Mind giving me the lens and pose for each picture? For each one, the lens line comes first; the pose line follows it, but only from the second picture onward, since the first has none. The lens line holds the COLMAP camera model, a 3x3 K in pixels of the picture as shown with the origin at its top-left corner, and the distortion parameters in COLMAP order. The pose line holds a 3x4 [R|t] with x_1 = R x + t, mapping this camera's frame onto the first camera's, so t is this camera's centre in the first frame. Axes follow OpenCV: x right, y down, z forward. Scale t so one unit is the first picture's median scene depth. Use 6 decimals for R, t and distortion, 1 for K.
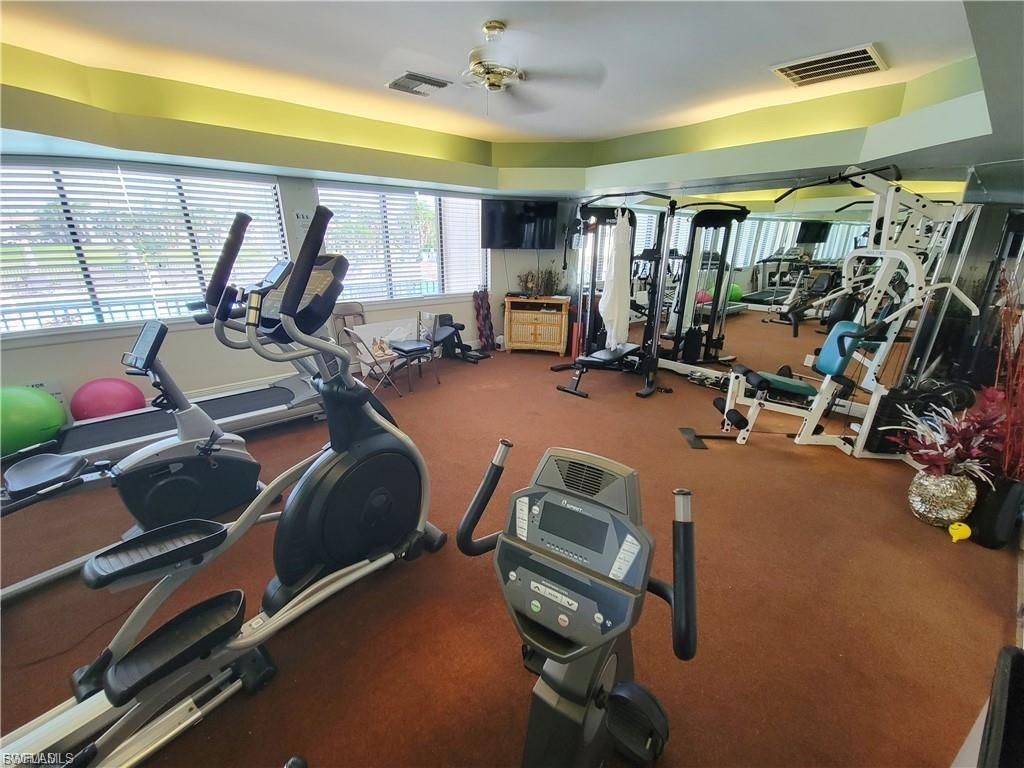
lens RADIAL K [[412.4, 0, 513.1], [0, 412.4, 388.7], [0, 0, 1]] dist [0.000073, -0.000125]
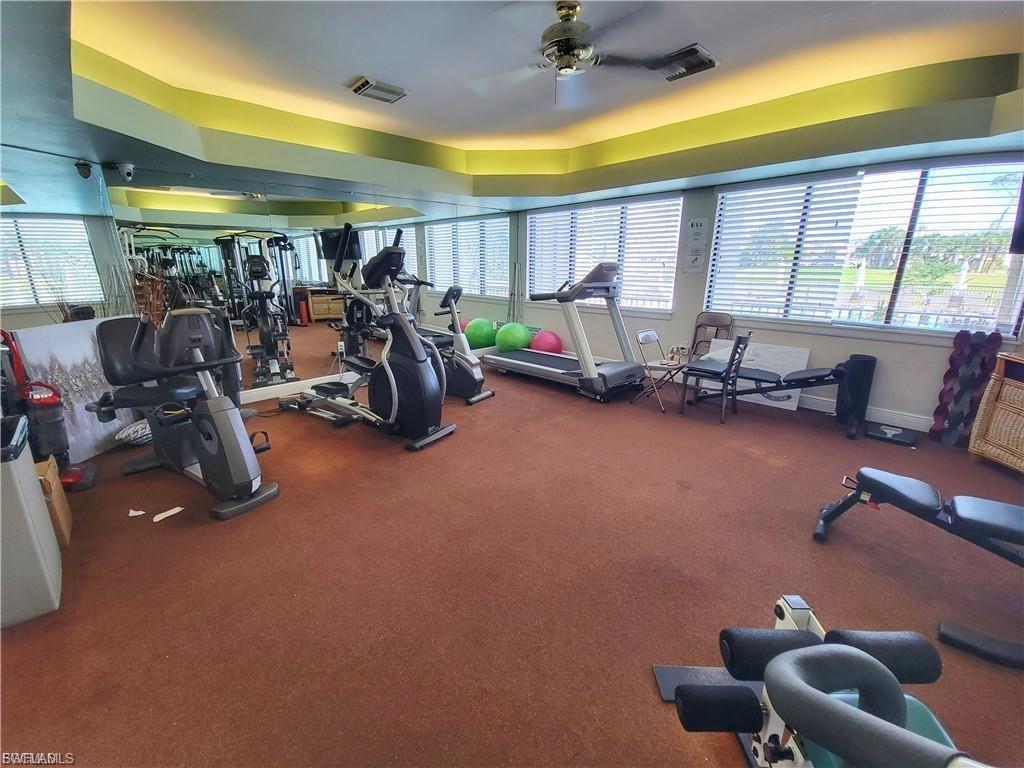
lens RADIAL K [[412.4, 0, 513.1], [0, 412.4, 388.7], [0, 0, 1]] dist [0.000073, -0.000125]
pose [[0.059612, 0.283385, -0.957152, 0.471760], [-0.333237, 0.909500, 0.248523, -0.119678], [0.940957, 0.304144, 0.148652, 0.440536]]
